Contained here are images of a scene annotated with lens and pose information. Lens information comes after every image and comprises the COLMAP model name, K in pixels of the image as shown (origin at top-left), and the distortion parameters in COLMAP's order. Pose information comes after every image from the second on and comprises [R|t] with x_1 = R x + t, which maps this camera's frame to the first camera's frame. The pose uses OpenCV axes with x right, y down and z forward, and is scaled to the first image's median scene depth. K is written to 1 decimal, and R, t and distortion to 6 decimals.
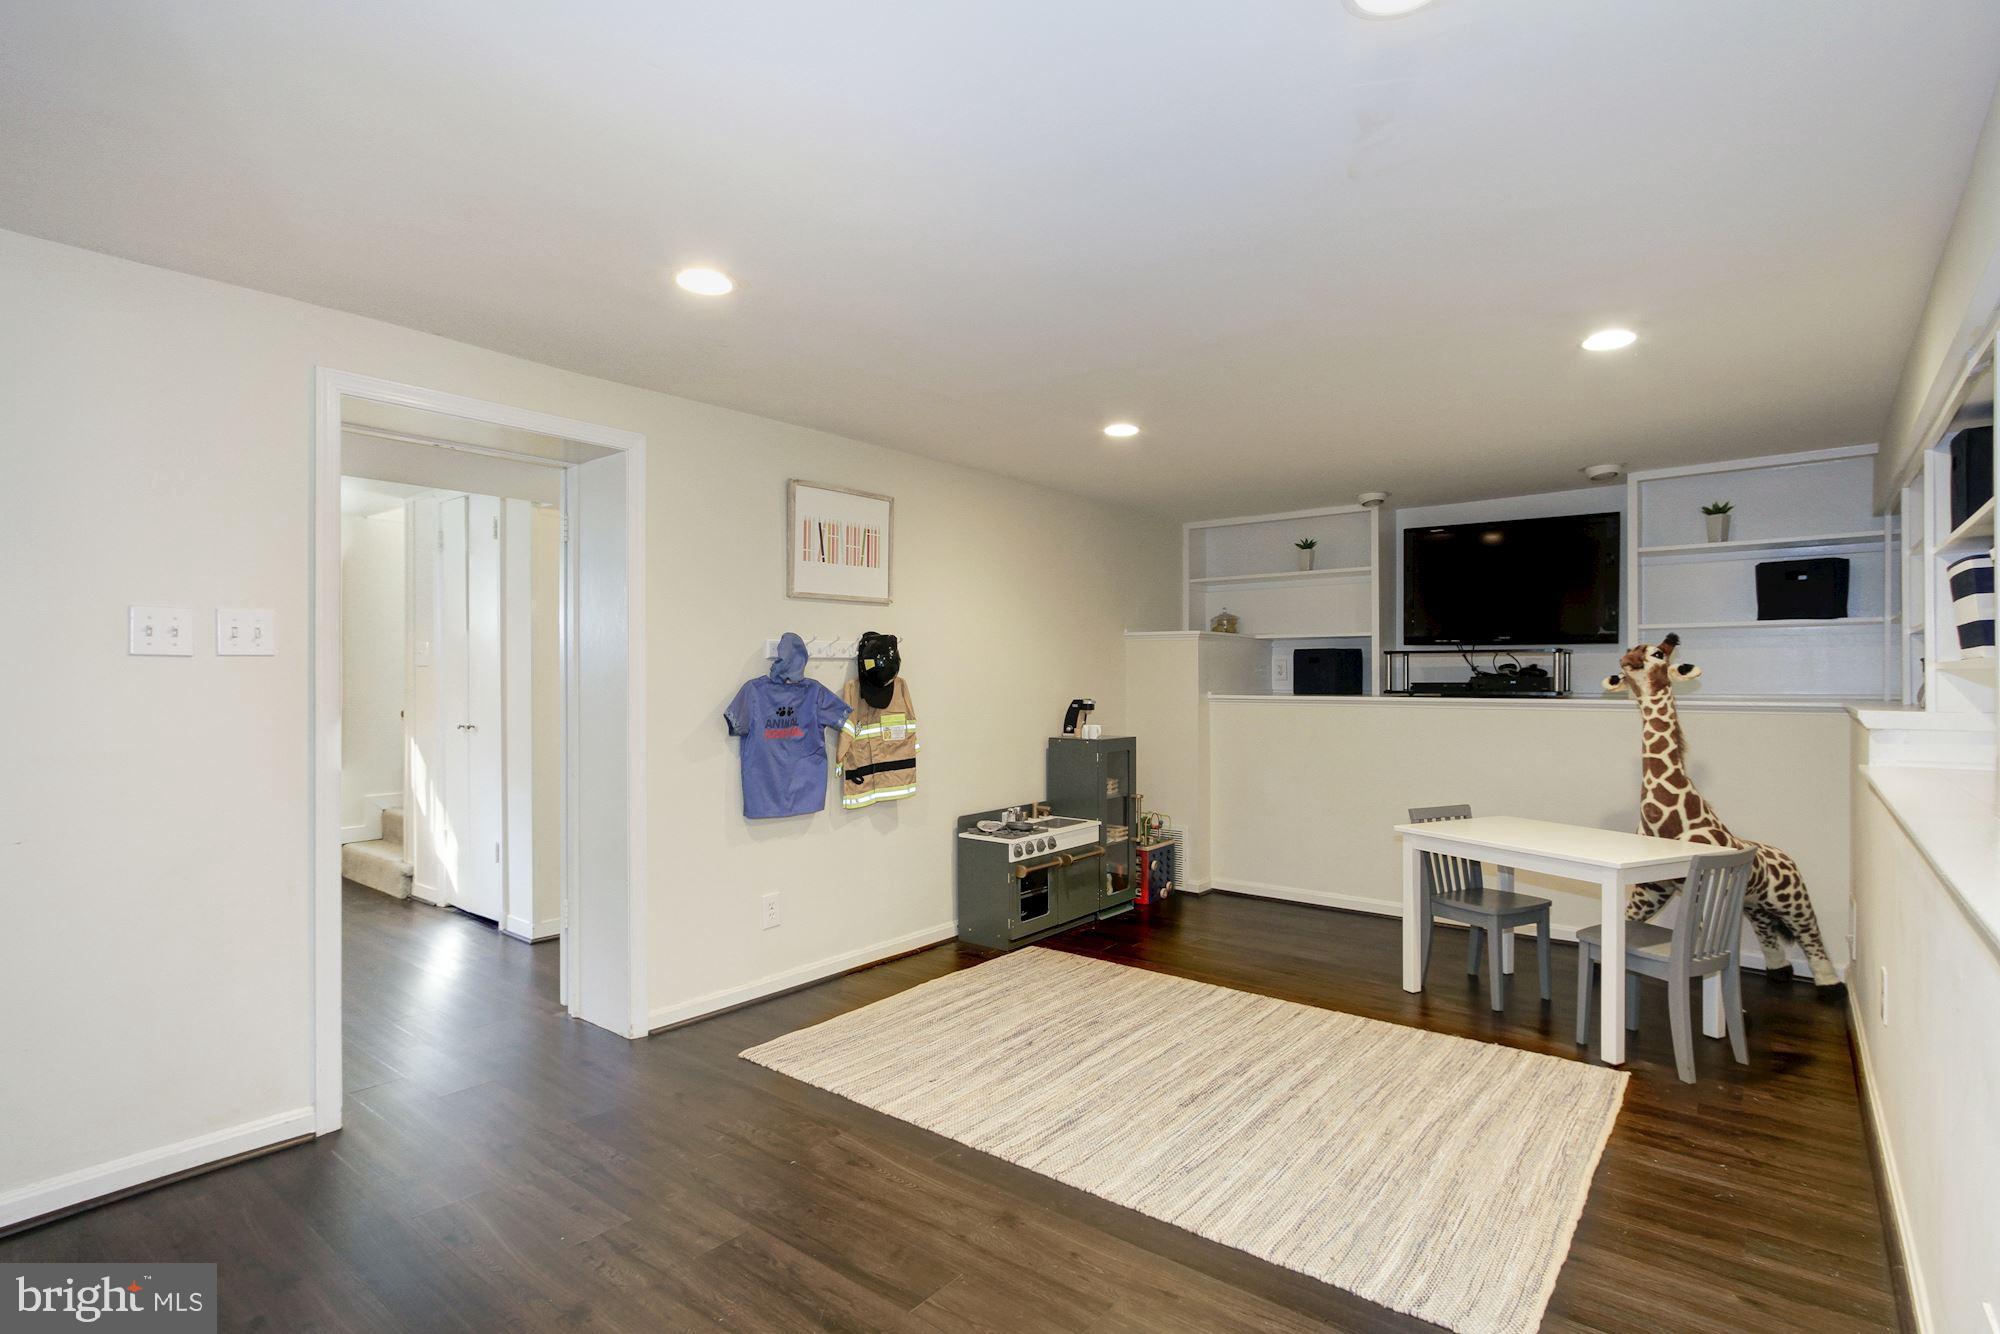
lens RADIAL K [[973.0, 0, 998.0], [0, 973.0, 679.0], [0, 0, 1]] dist [-0.020840, 0.016163]
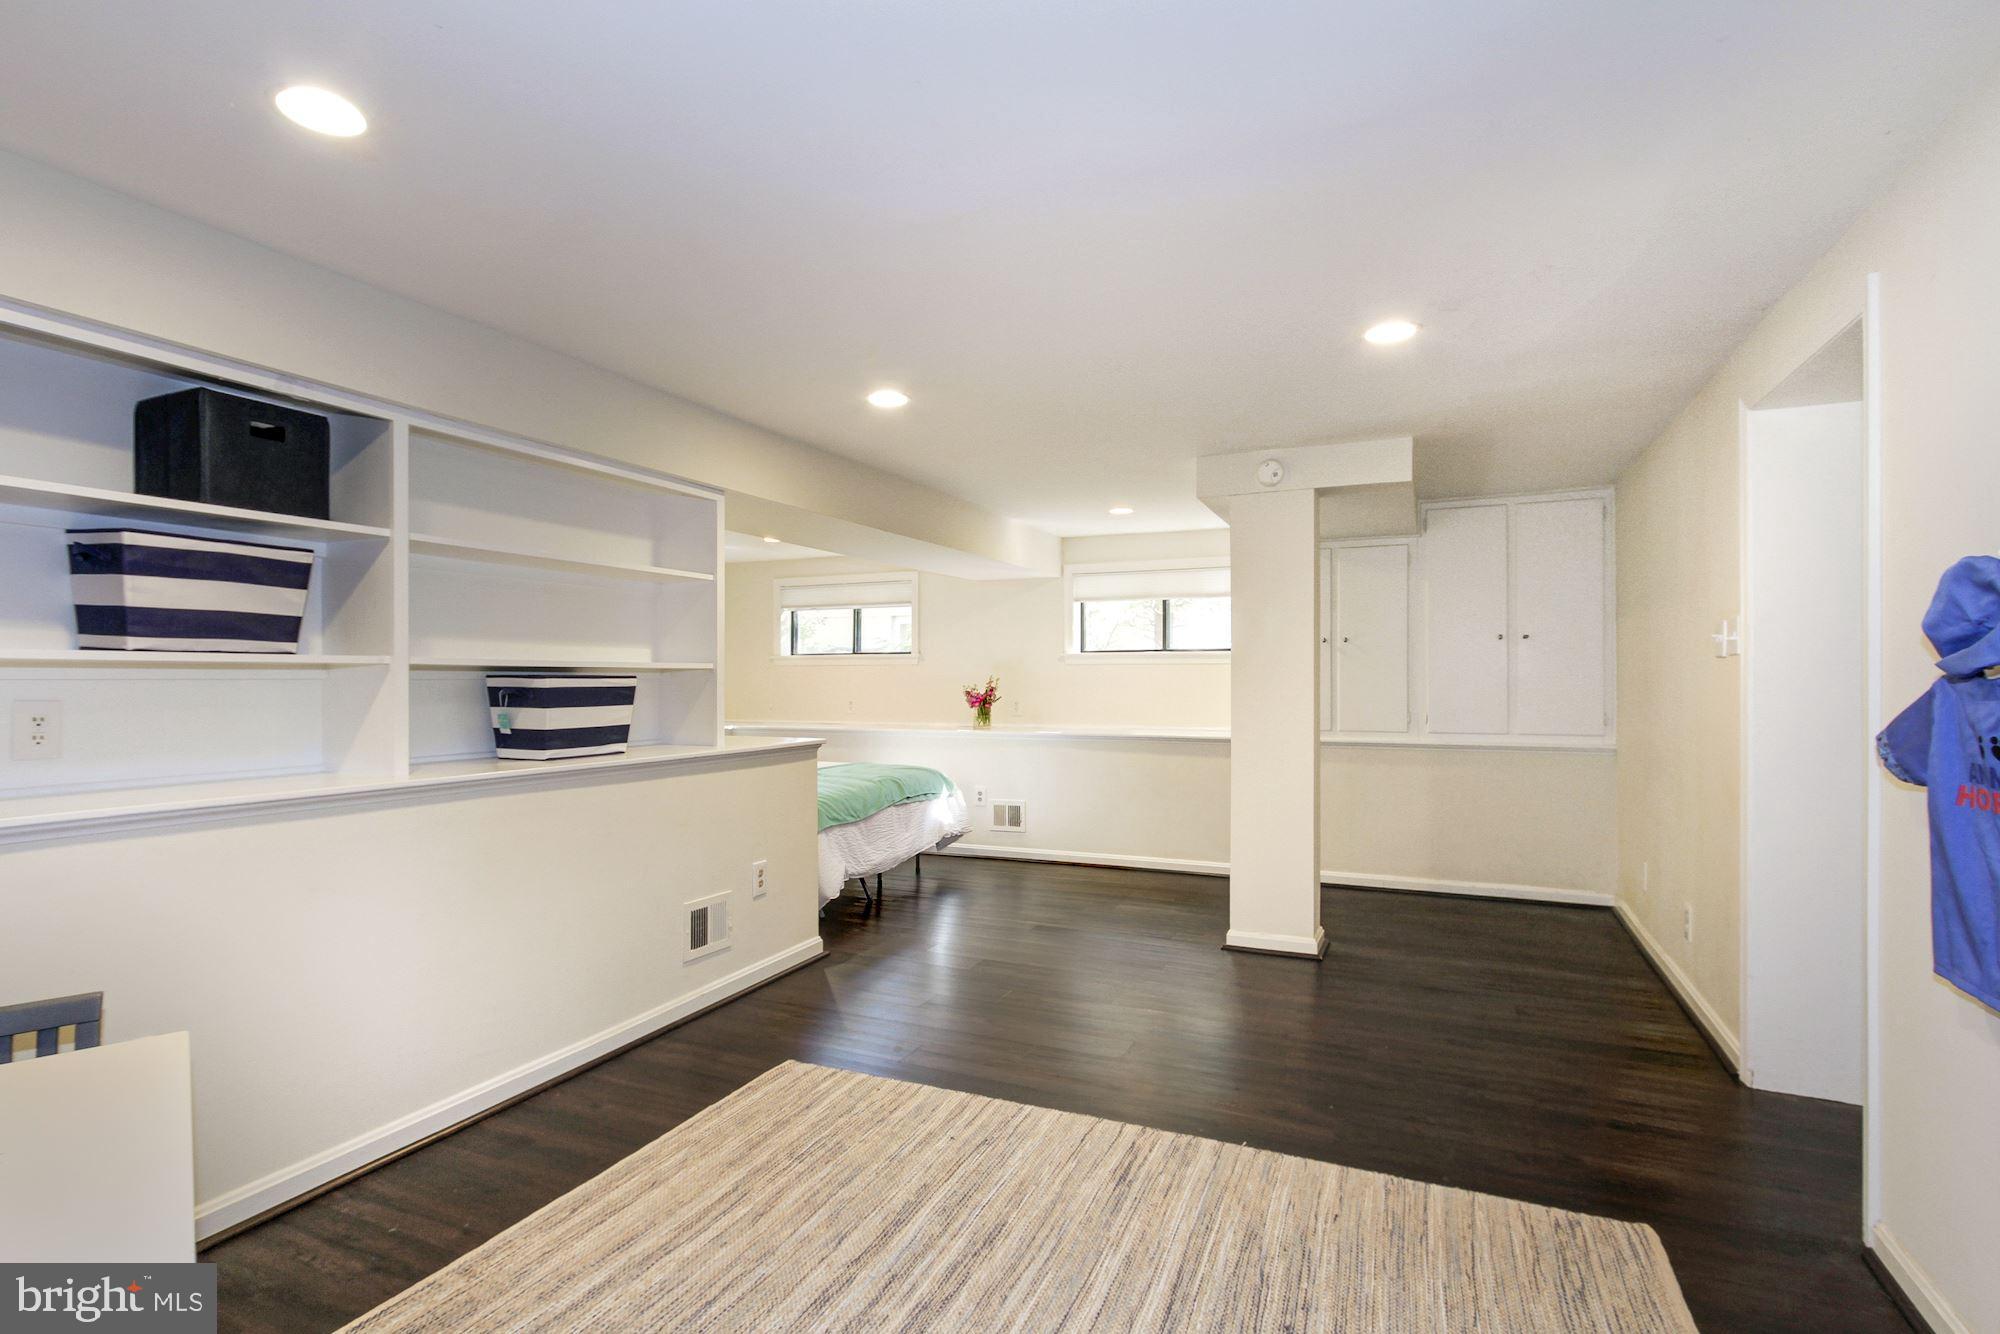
lens RADIAL K [[973.0, 0, 998.0], [0, 973.0, 679.0], [0, 0, 1]] dist [-0.020840, 0.016163]
pose [[-0.966466, 0.001072, -0.256793, 0.405315], [0.001980, 0.999993, -0.003277, 0.008625], [0.256788, -0.003676, -0.966461, 1.809424]]
